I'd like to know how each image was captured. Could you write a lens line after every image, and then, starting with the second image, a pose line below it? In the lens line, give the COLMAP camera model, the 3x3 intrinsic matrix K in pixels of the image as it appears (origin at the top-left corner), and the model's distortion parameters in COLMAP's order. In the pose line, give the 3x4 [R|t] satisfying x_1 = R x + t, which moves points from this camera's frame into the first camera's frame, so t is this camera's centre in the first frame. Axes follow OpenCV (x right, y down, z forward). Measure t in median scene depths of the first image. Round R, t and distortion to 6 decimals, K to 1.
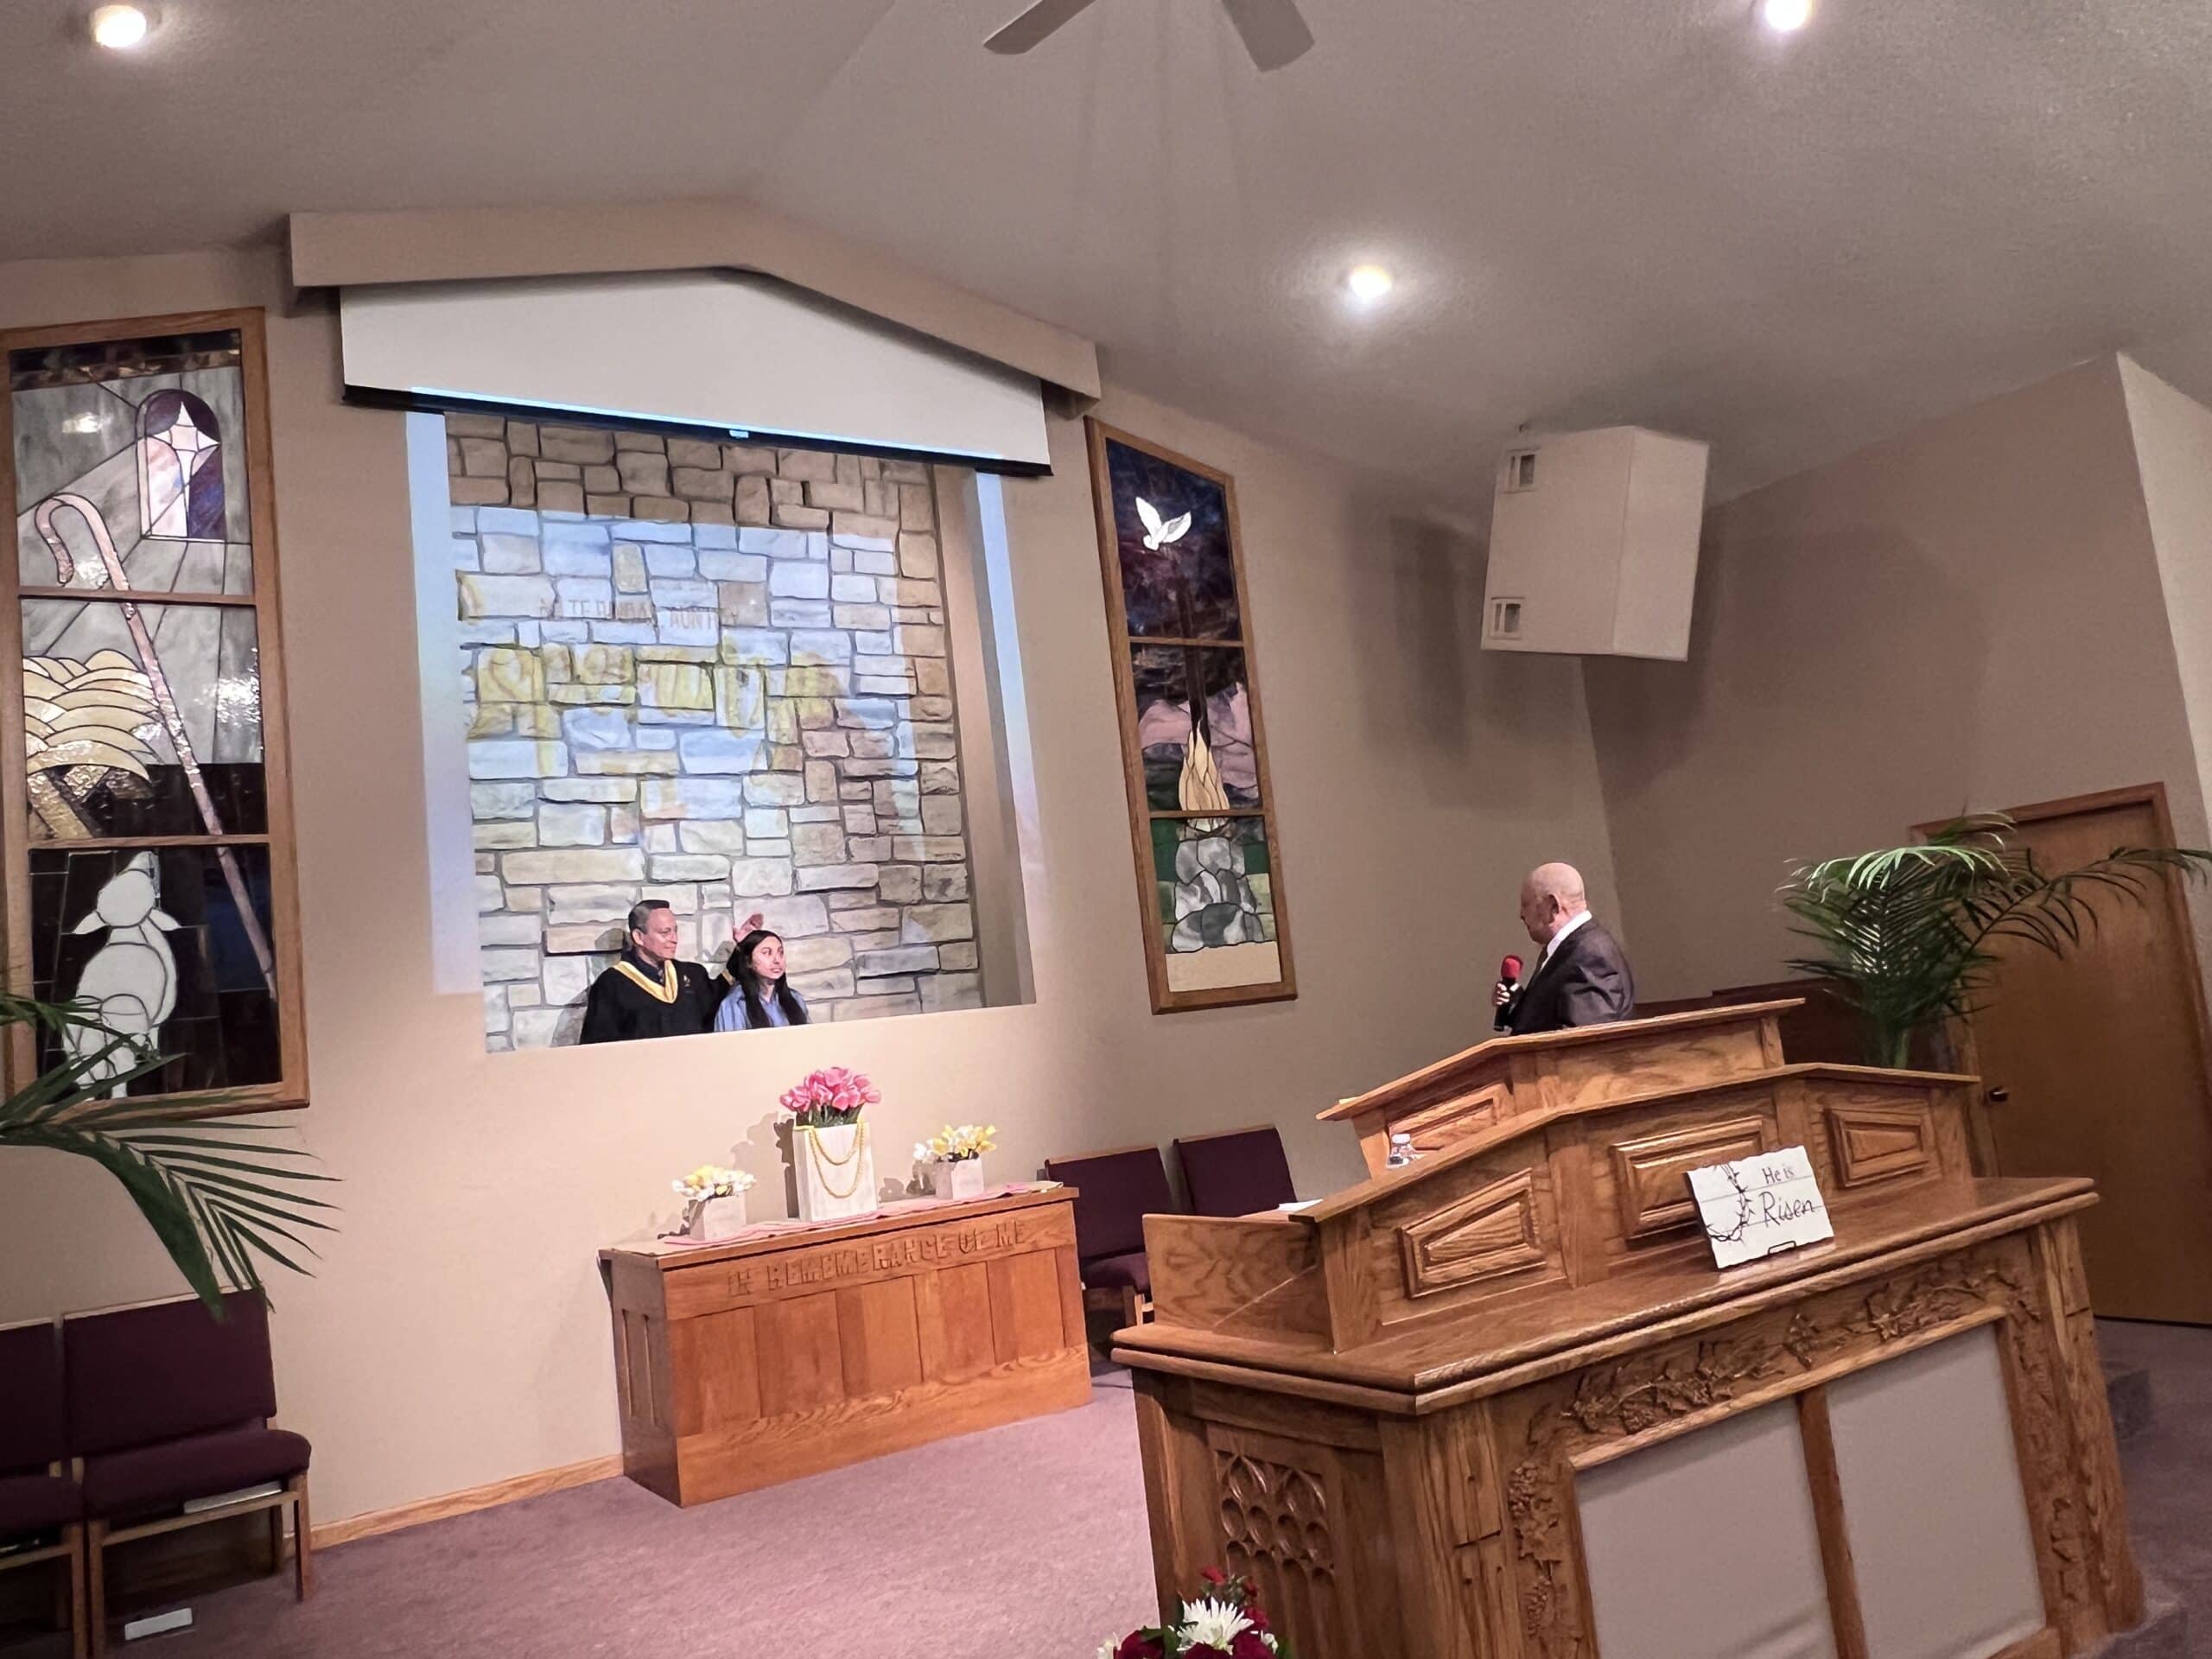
lens RADIAL K [[1660.6, 0, 1106.0], [0, 1660.6, 829.5], [0, 0, 1]] dist [-0.001904, -0.009066]
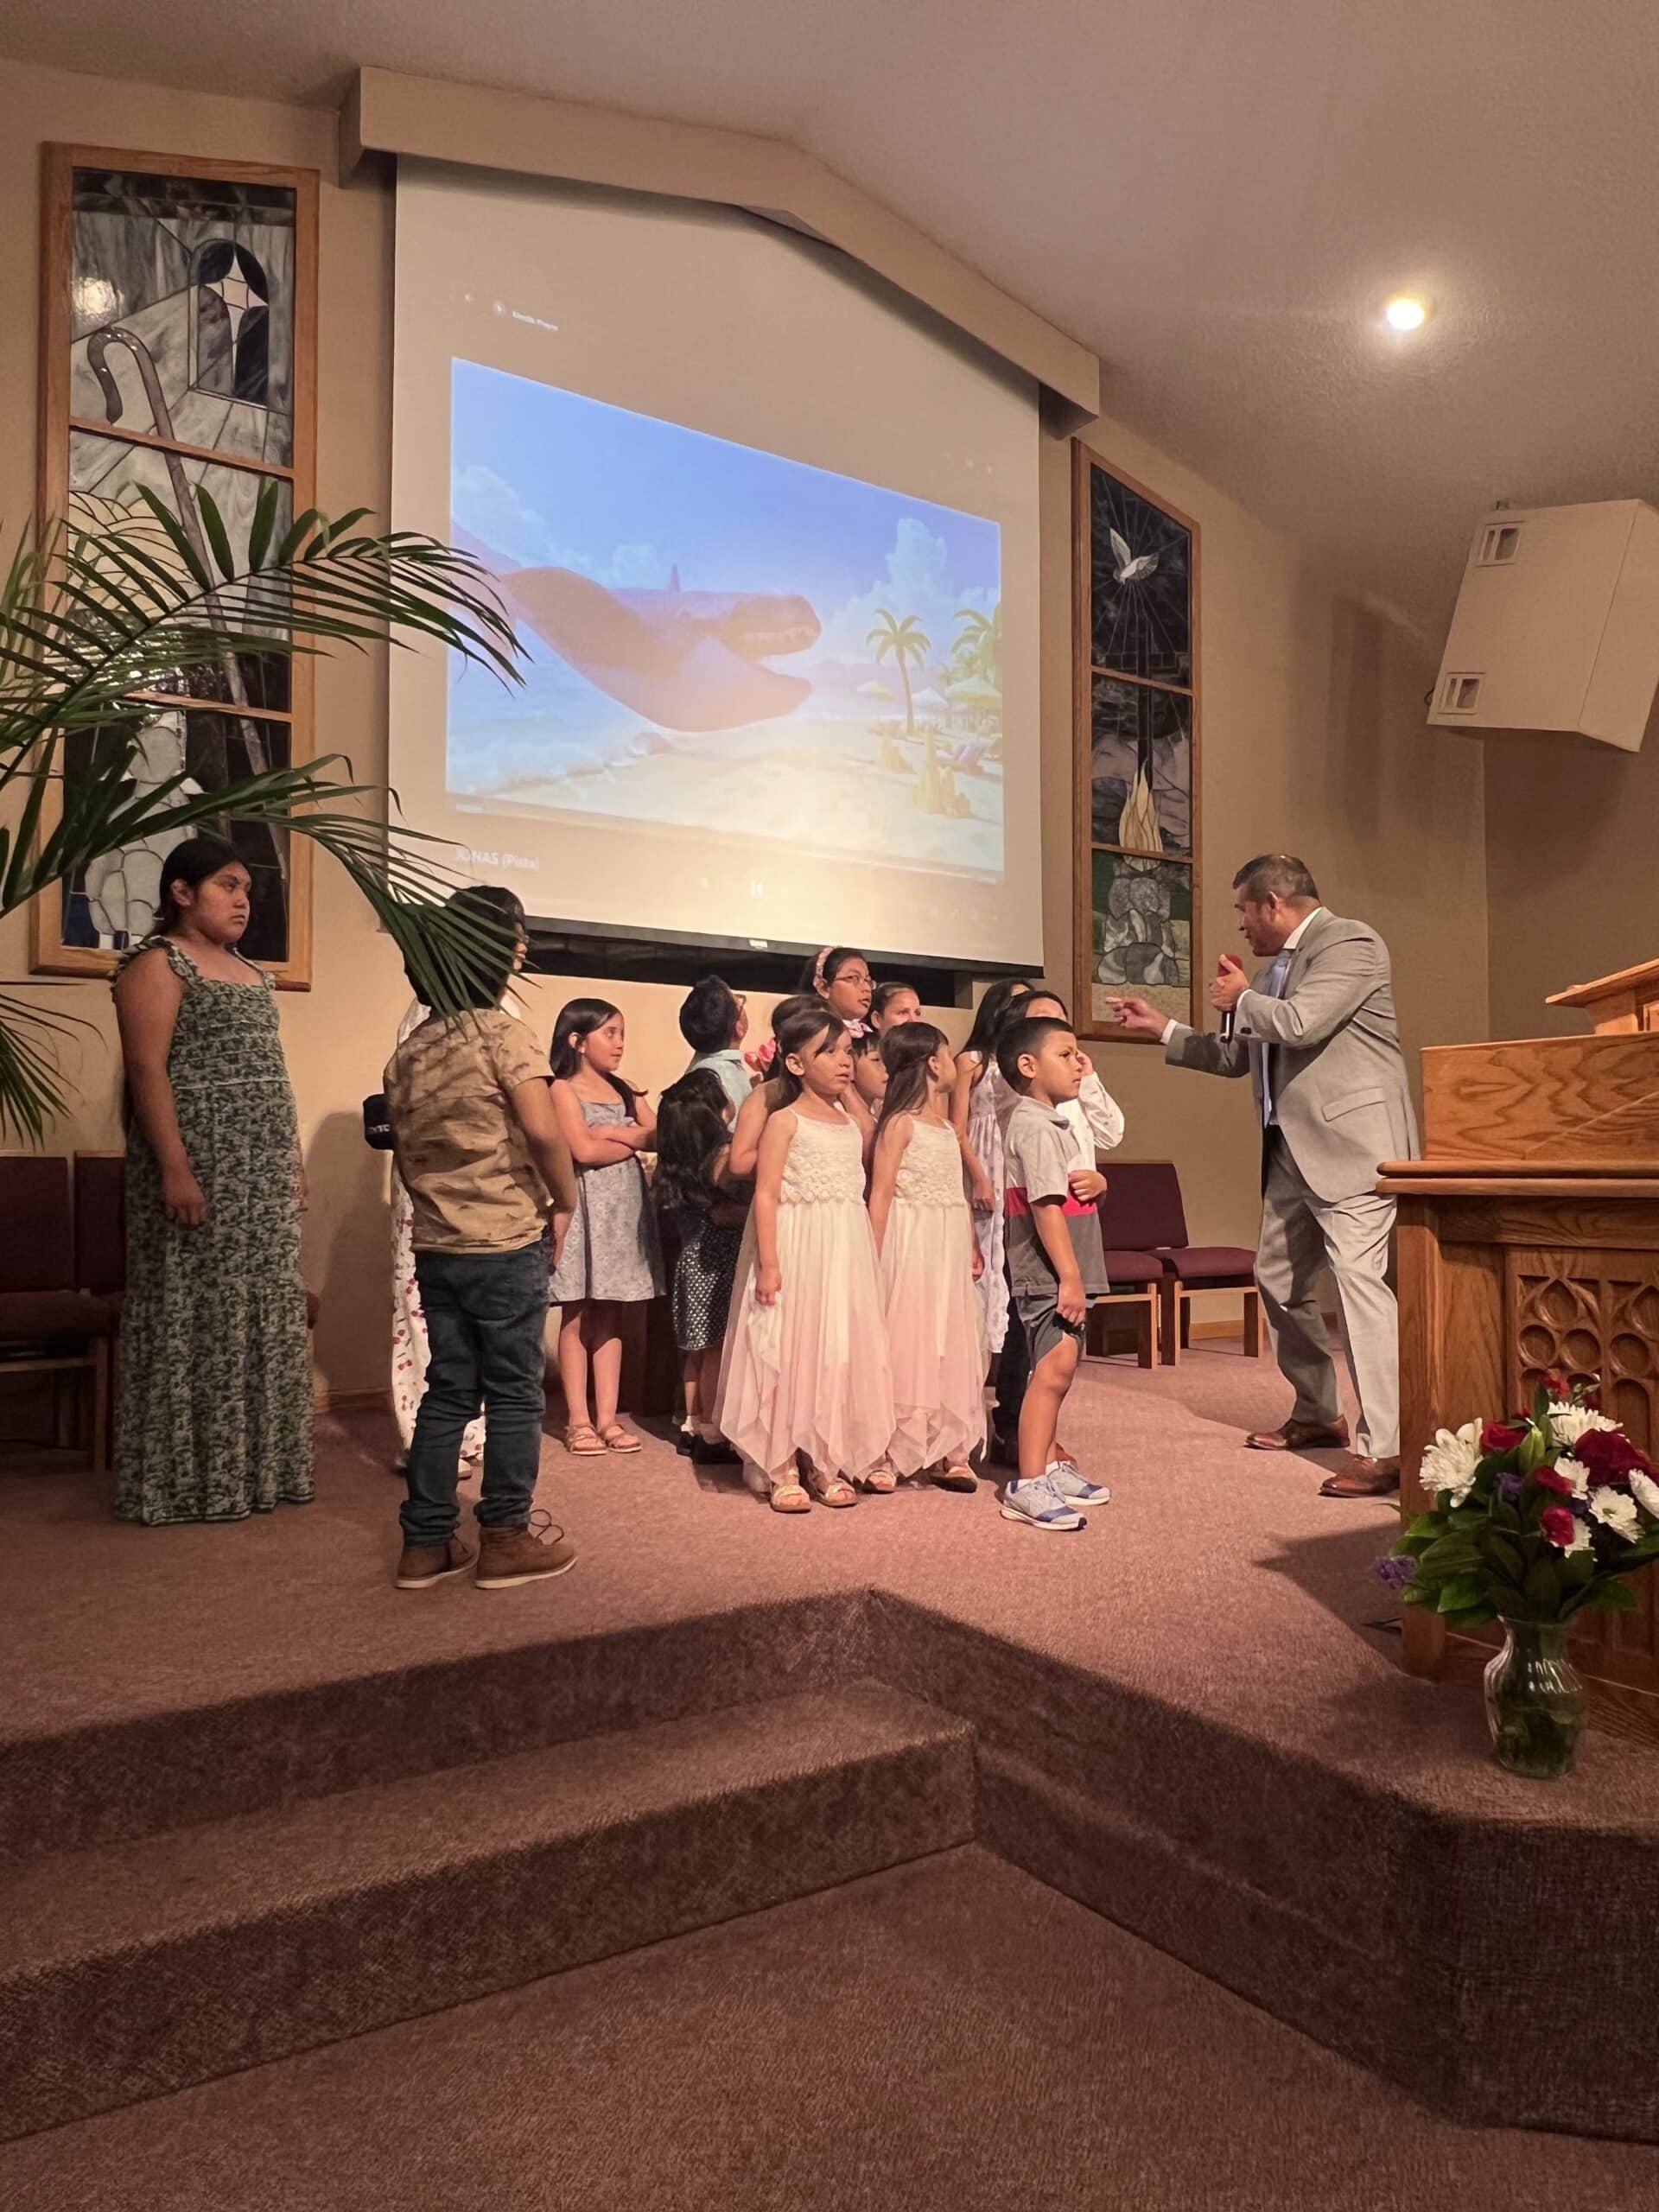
lens RADIAL K [[1536.5, 0, 822.3], [0, 1536.5, 1118.3], [0, 0, 1]] dist [-0.004923, -0.002398]
pose [[0.993464, 0.114062, 0.004344, -0.158307], [-0.113985, 0.989332, 0.090718, 0.116530], [0.006050, -0.090620, 0.995867, 0.063906]]
